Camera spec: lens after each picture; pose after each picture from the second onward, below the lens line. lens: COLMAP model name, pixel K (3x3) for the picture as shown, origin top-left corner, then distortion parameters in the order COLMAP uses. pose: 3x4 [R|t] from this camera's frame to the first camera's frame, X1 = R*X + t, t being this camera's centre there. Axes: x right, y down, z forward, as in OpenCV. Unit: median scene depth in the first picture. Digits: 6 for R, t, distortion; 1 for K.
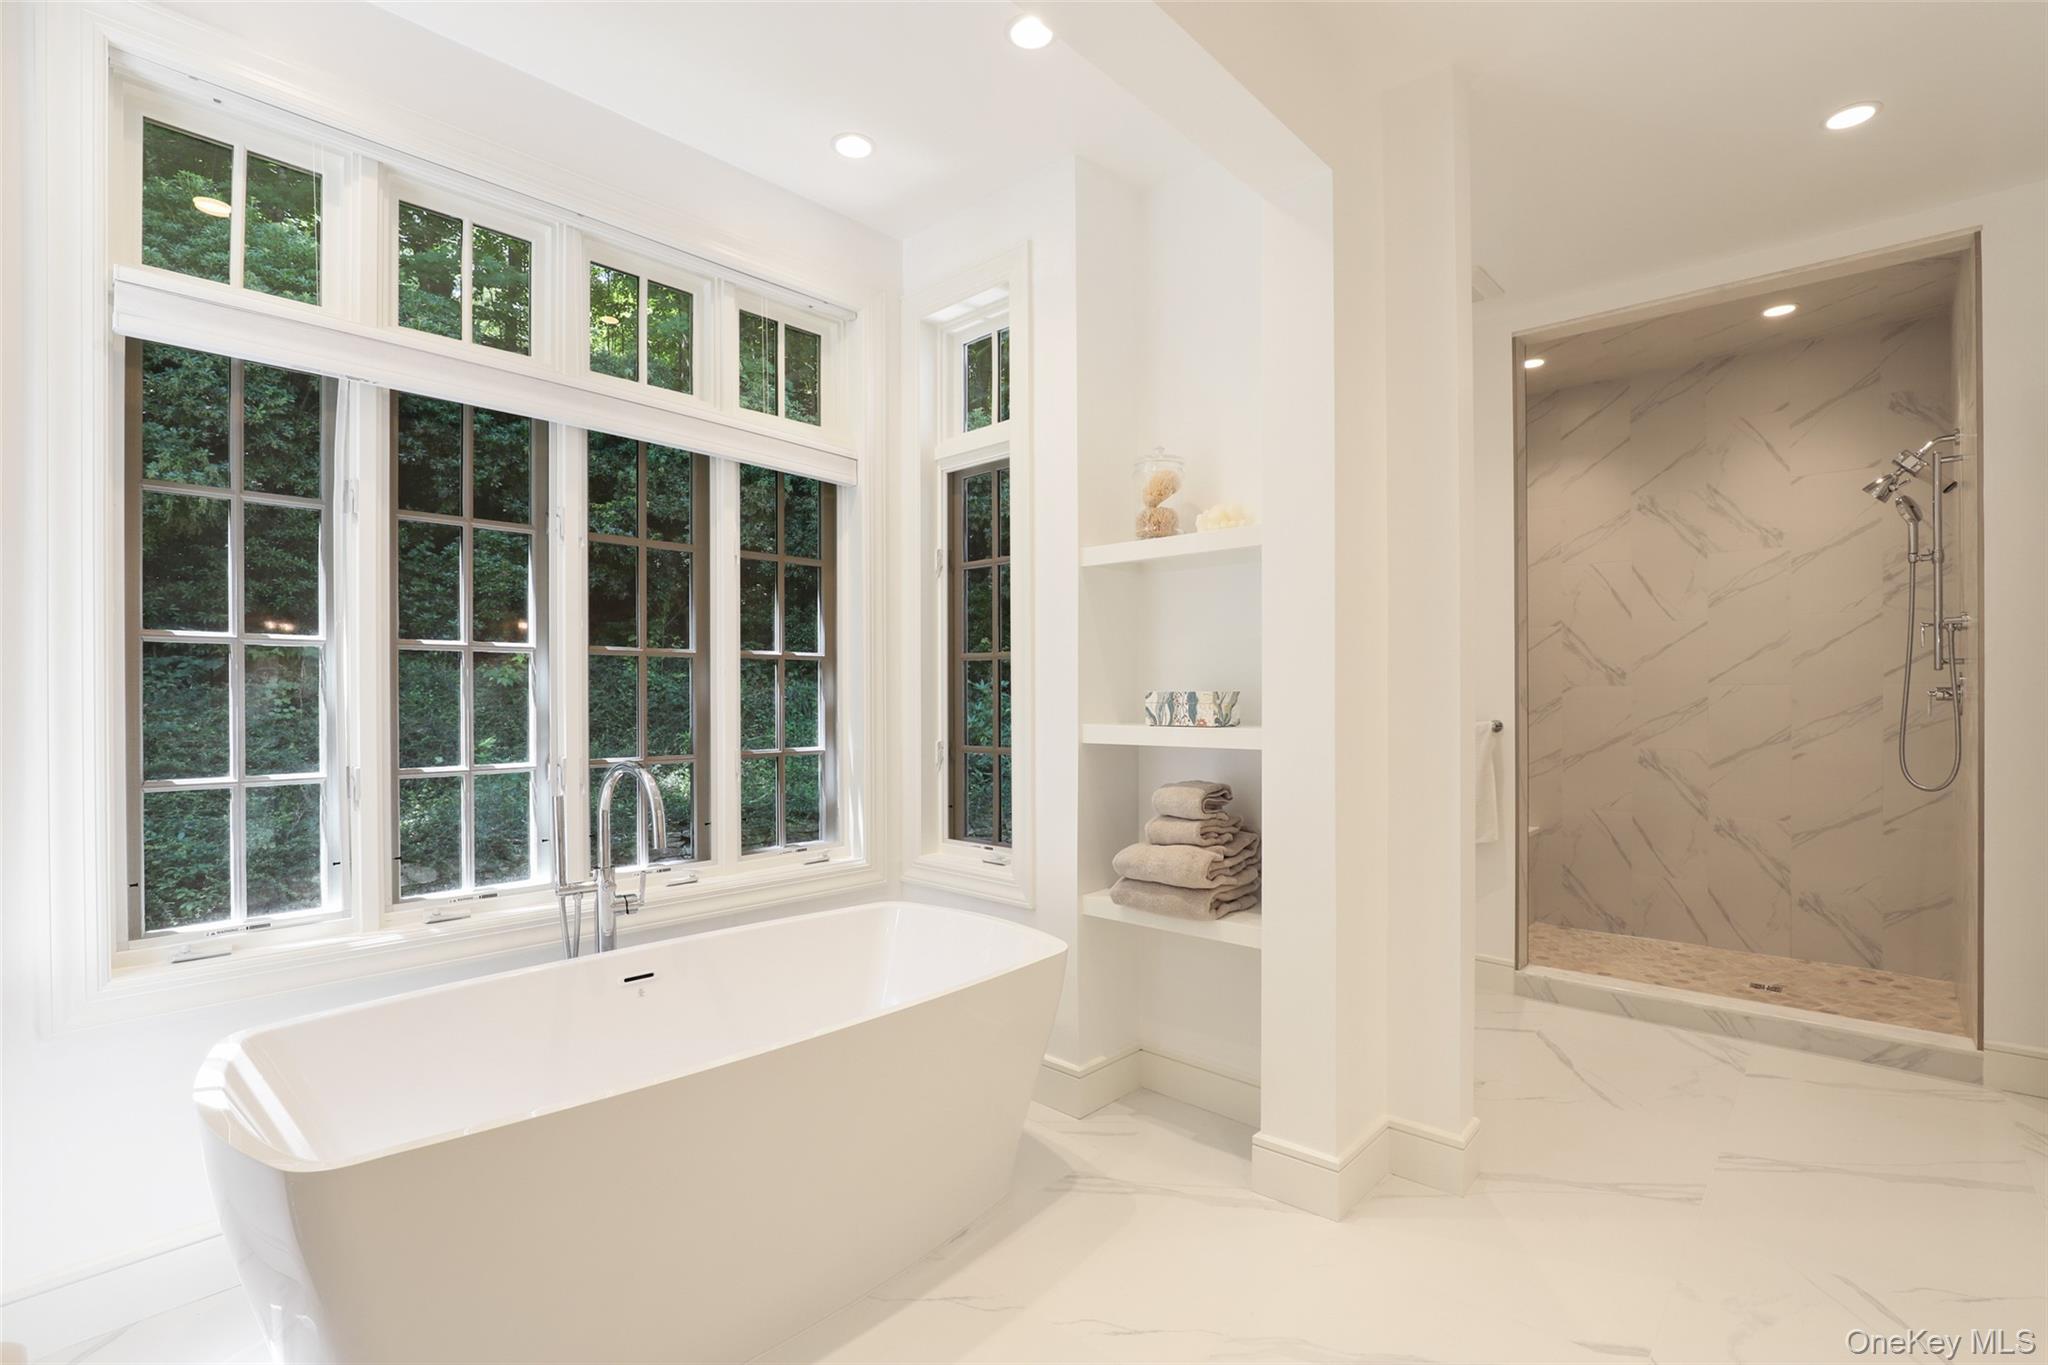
lens RADIAL K [[931.5, 0, 1018.9], [0, 931.5, 698.4], [0, 0, 1]] dist [-0.034160, 0.006498]
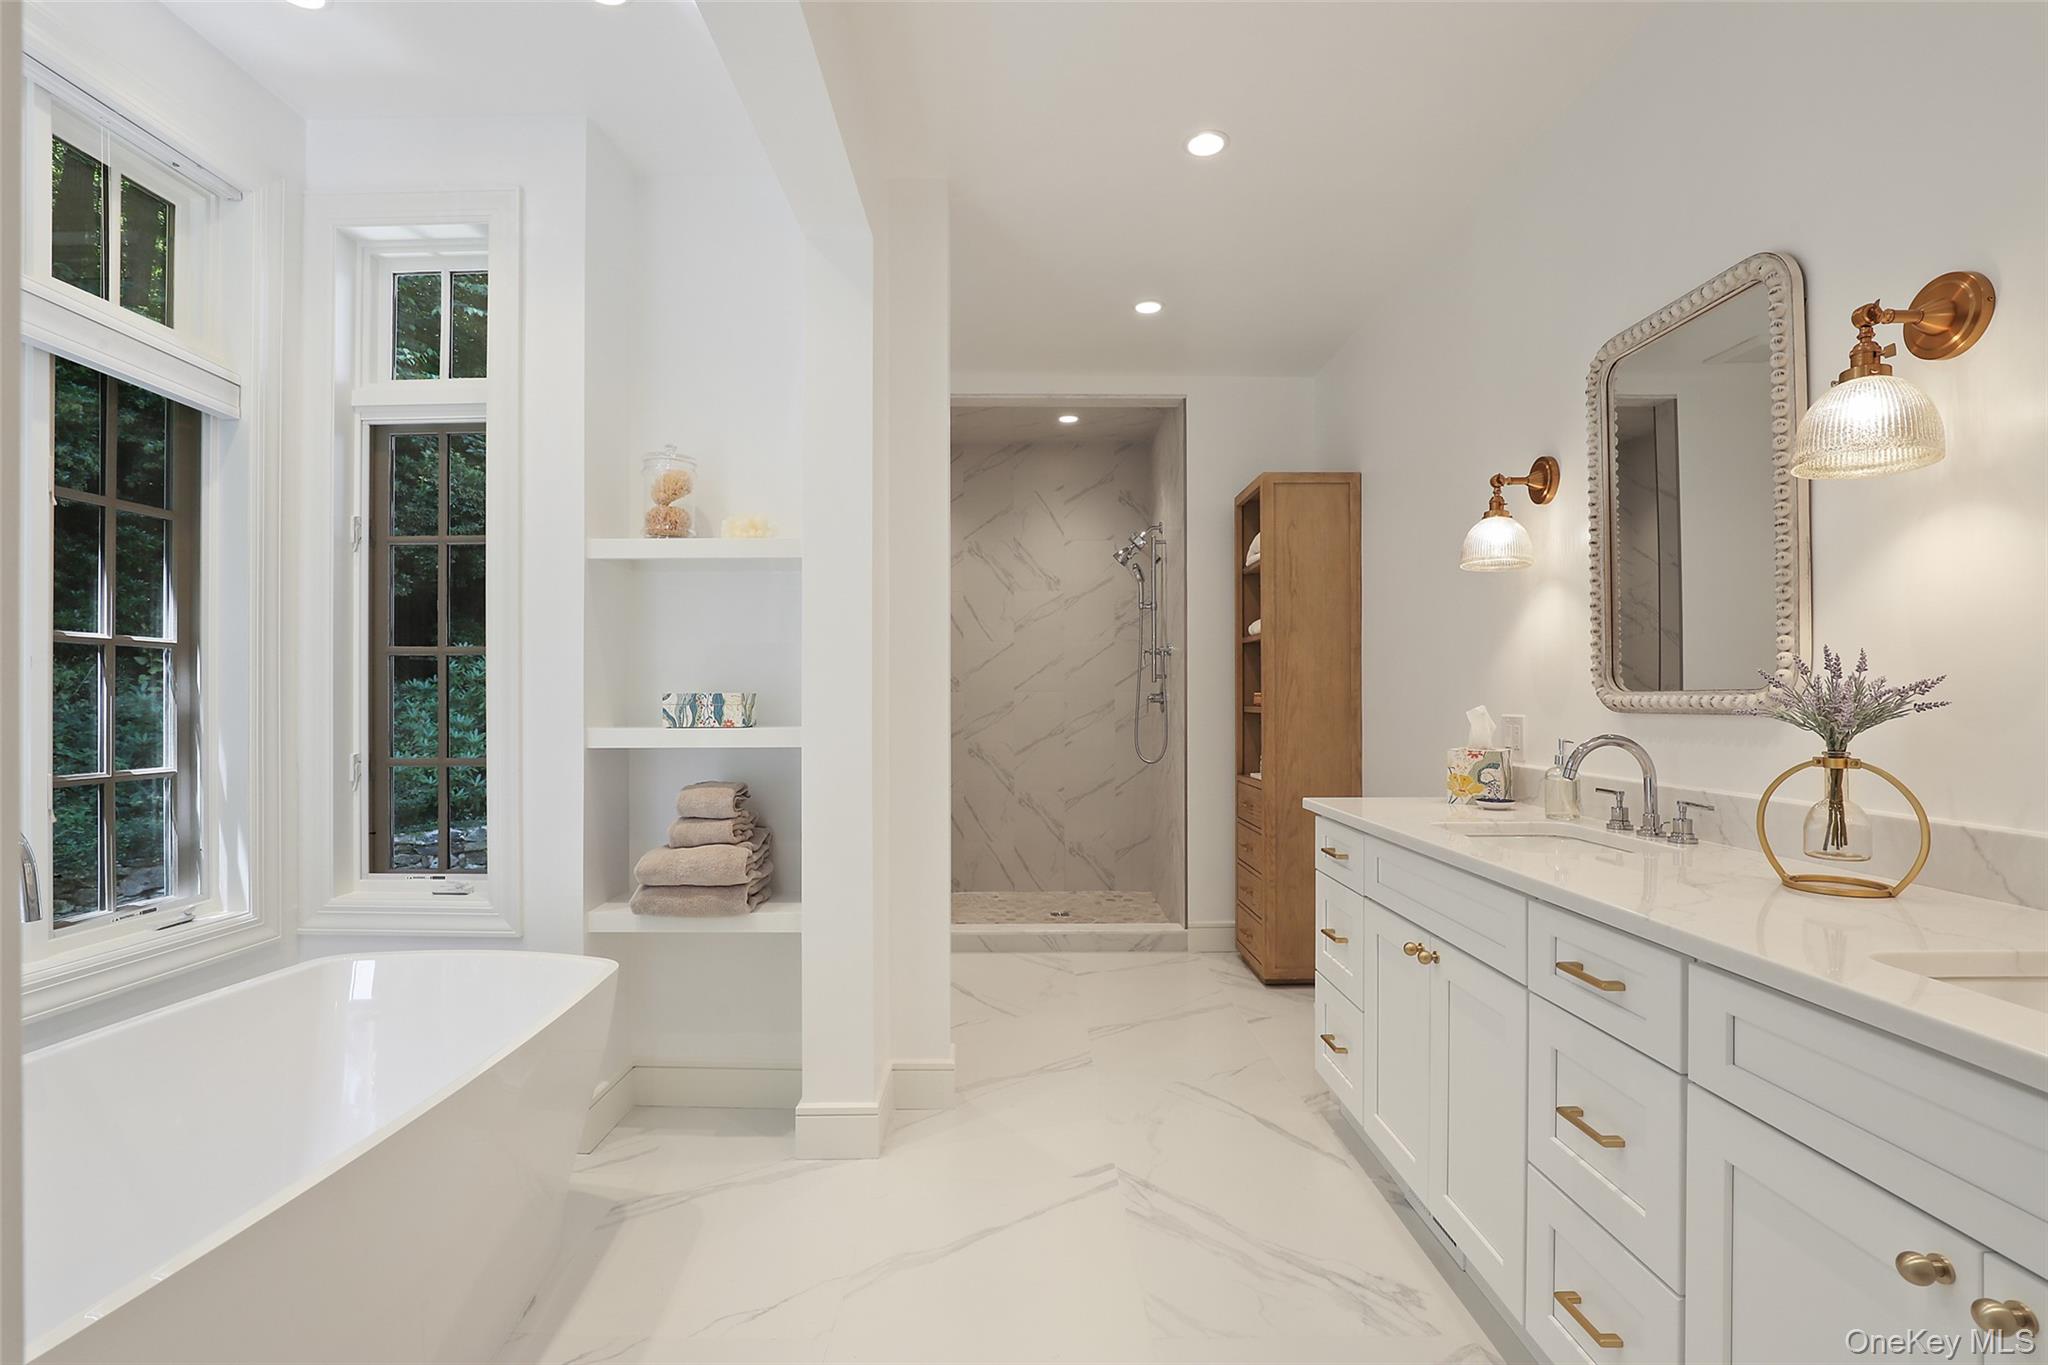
lens RADIAL K [[931.5, 0, 1018.9], [0, 931.5, 698.4], [0, 0, 1]] dist [-0.034160, 0.006498]
pose [[0.735017, 0.002161, 0.678045, -0.214675], [0.002145, 0.999983, -0.005512, 0.003870], [-0.678045, 0.005506, 0.735000, 0.025317]]
